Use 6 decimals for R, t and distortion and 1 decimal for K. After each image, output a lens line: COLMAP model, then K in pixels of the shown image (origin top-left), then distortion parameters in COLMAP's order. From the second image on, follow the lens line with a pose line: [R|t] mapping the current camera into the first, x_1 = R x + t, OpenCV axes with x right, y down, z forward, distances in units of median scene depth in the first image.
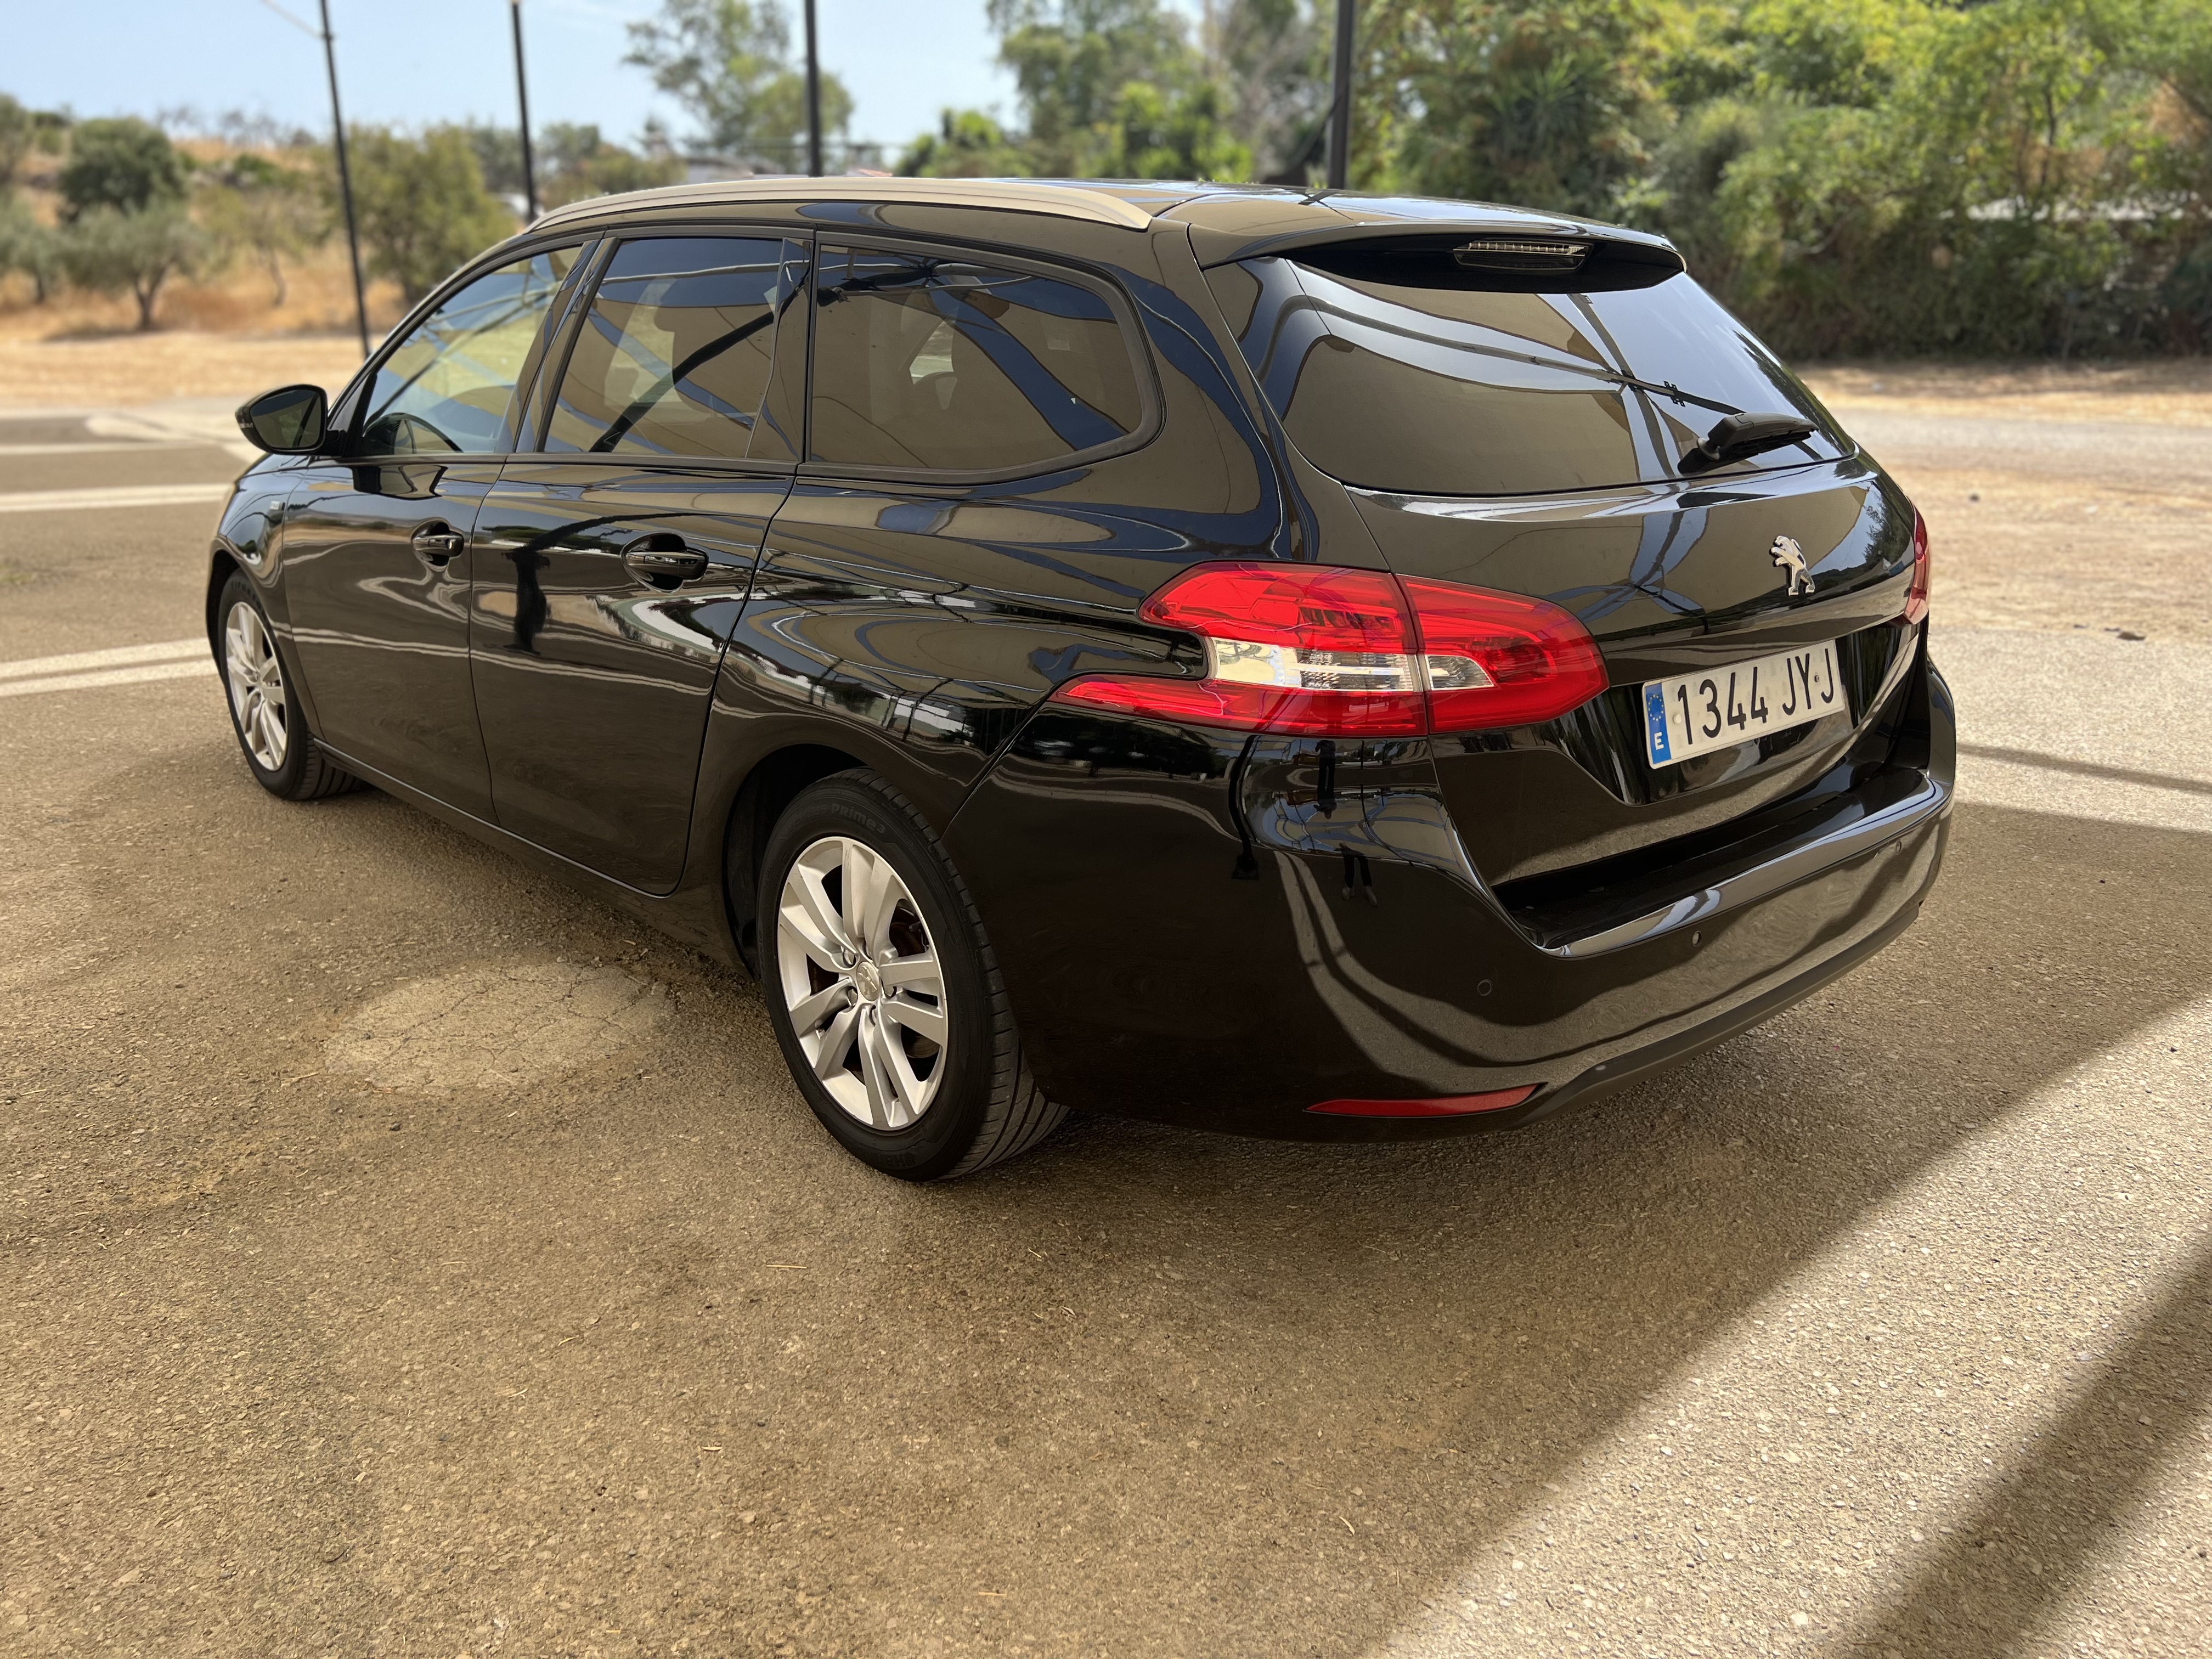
lens RADIAL K [[1655.7, 0, 1115.3], [0, 1655.7, 882.9], [0, 0, 1]] dist [0.046397, -0.051215]
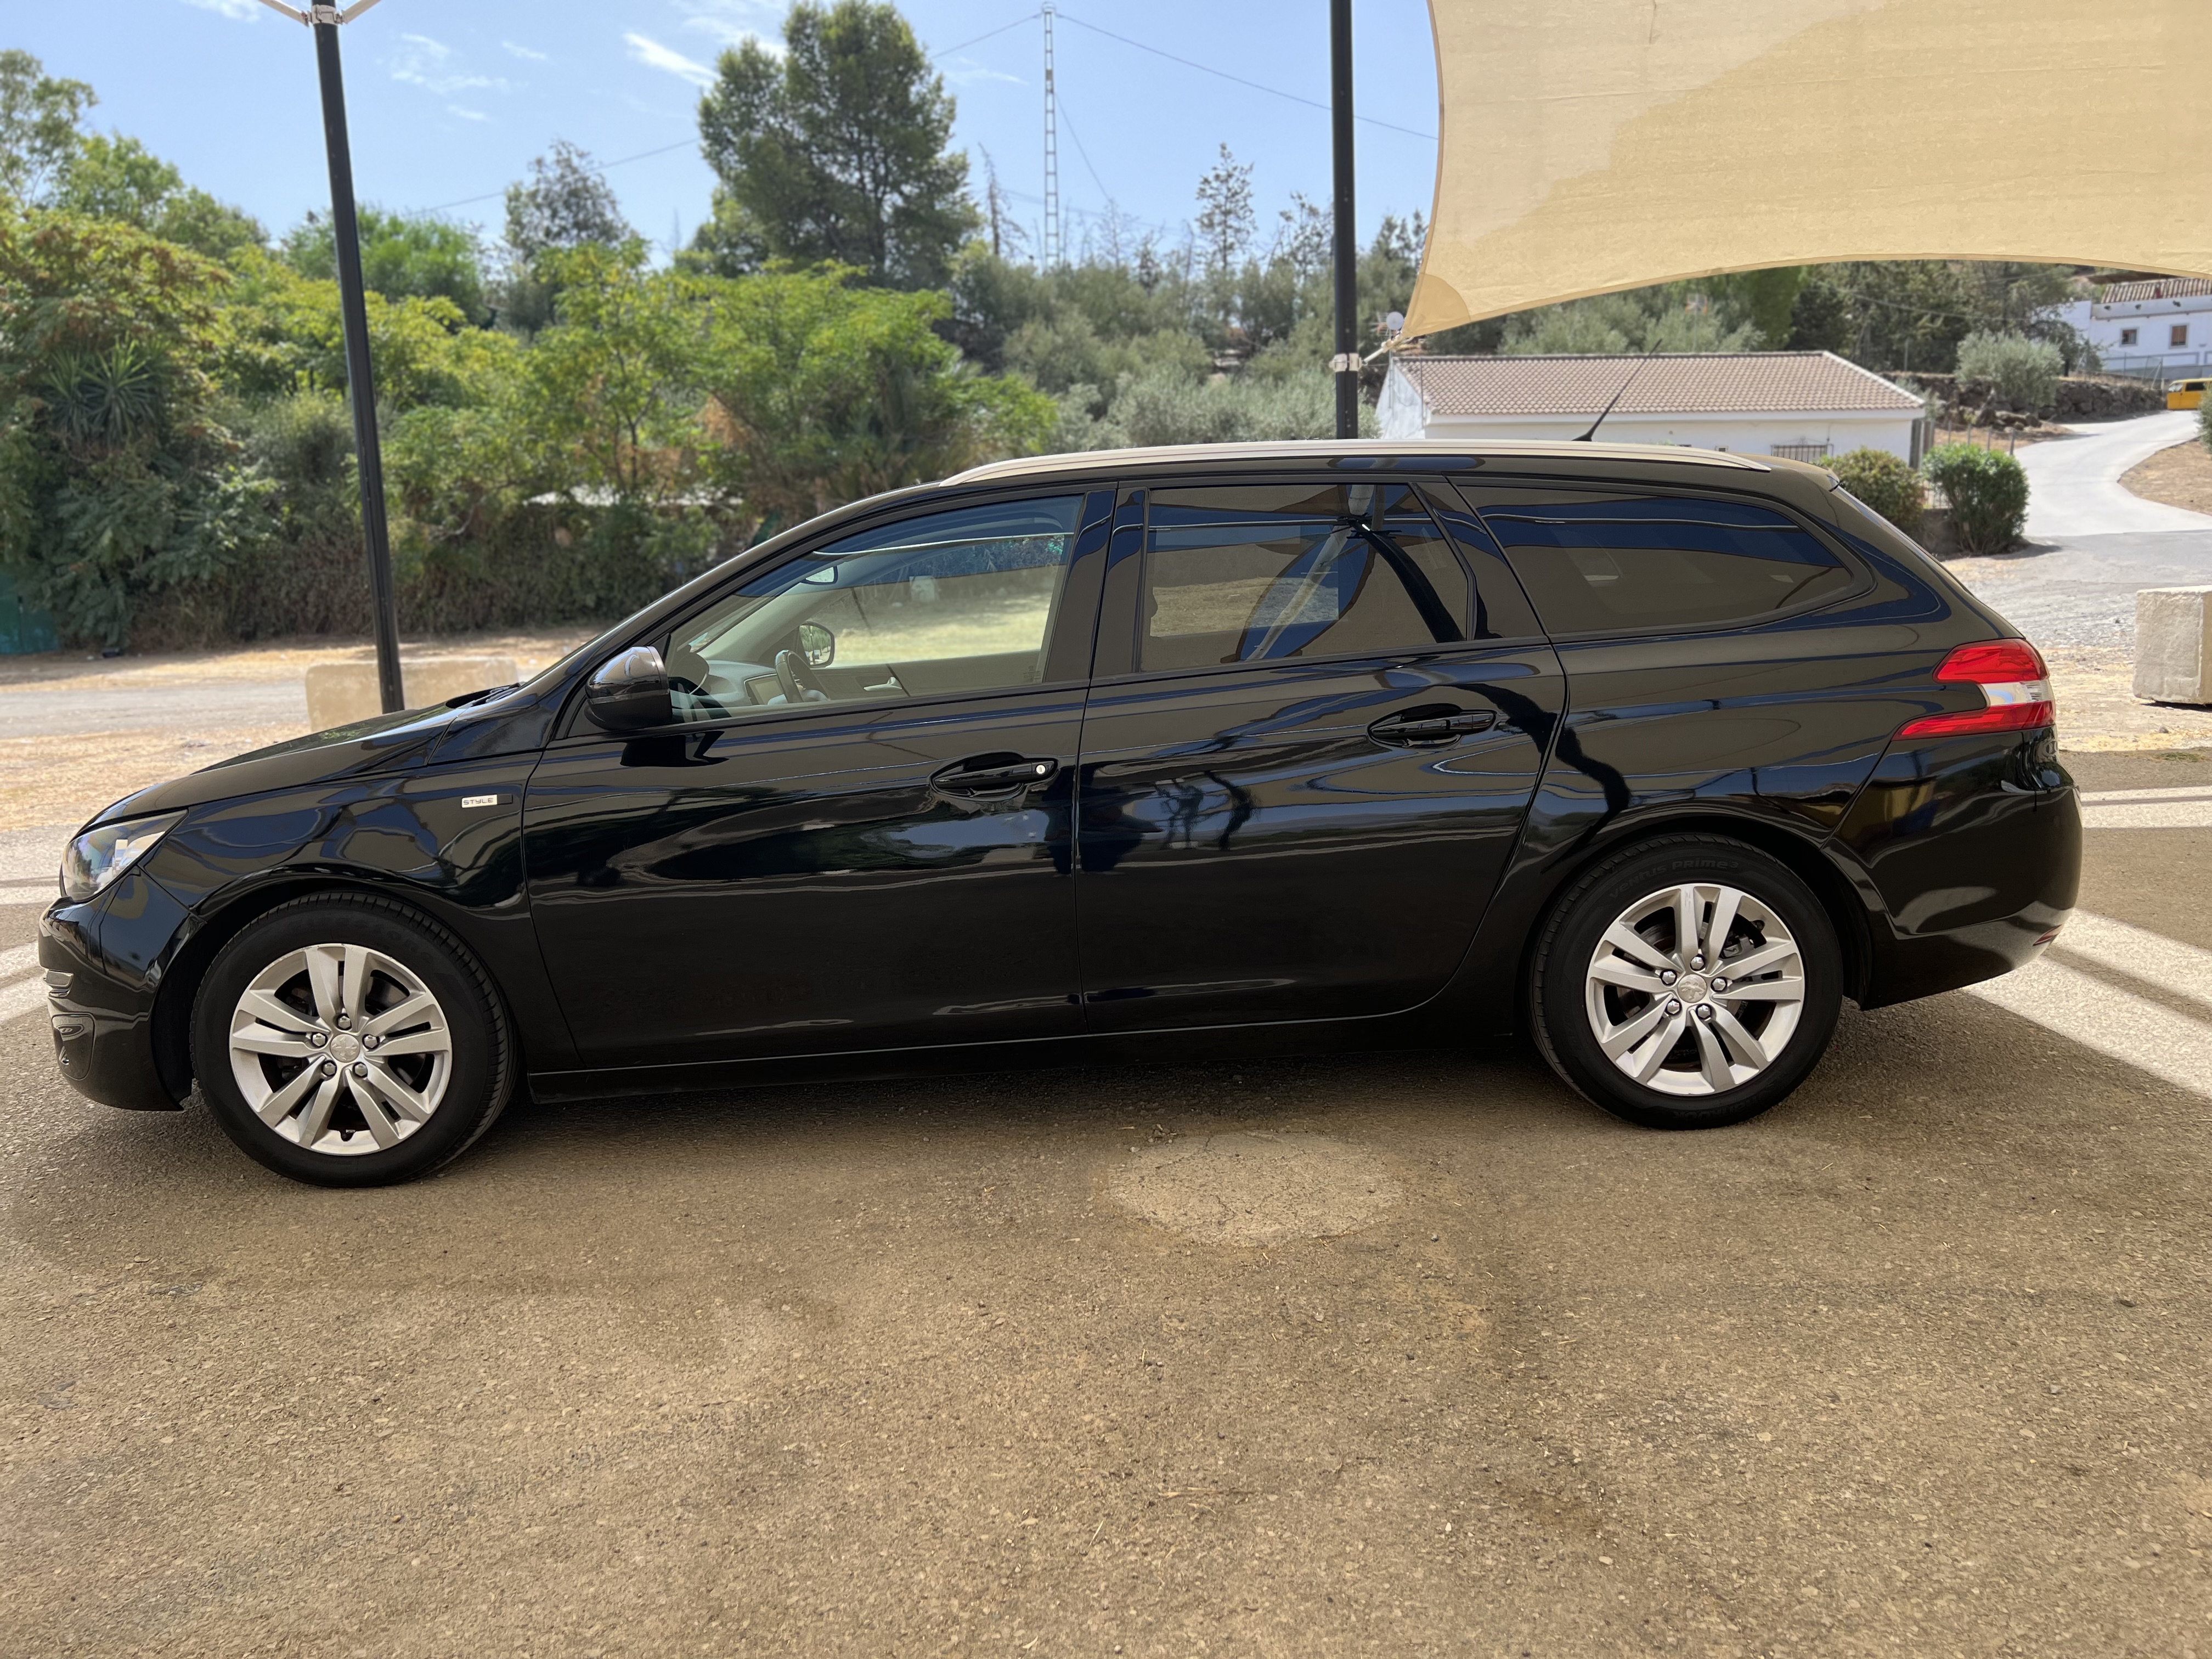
lens RADIAL K [[1655.7, 0, 1115.3], [0, 1655.7, 882.9], [0, 0, 1]] dist [0.046397, -0.051215]
pose [[0.659657, -0.168867, 0.732350, -0.123167], [0.281865, 0.958894, -0.032784, -0.009550], [-0.696710, 0.228050, 0.680138, 0.031289]]
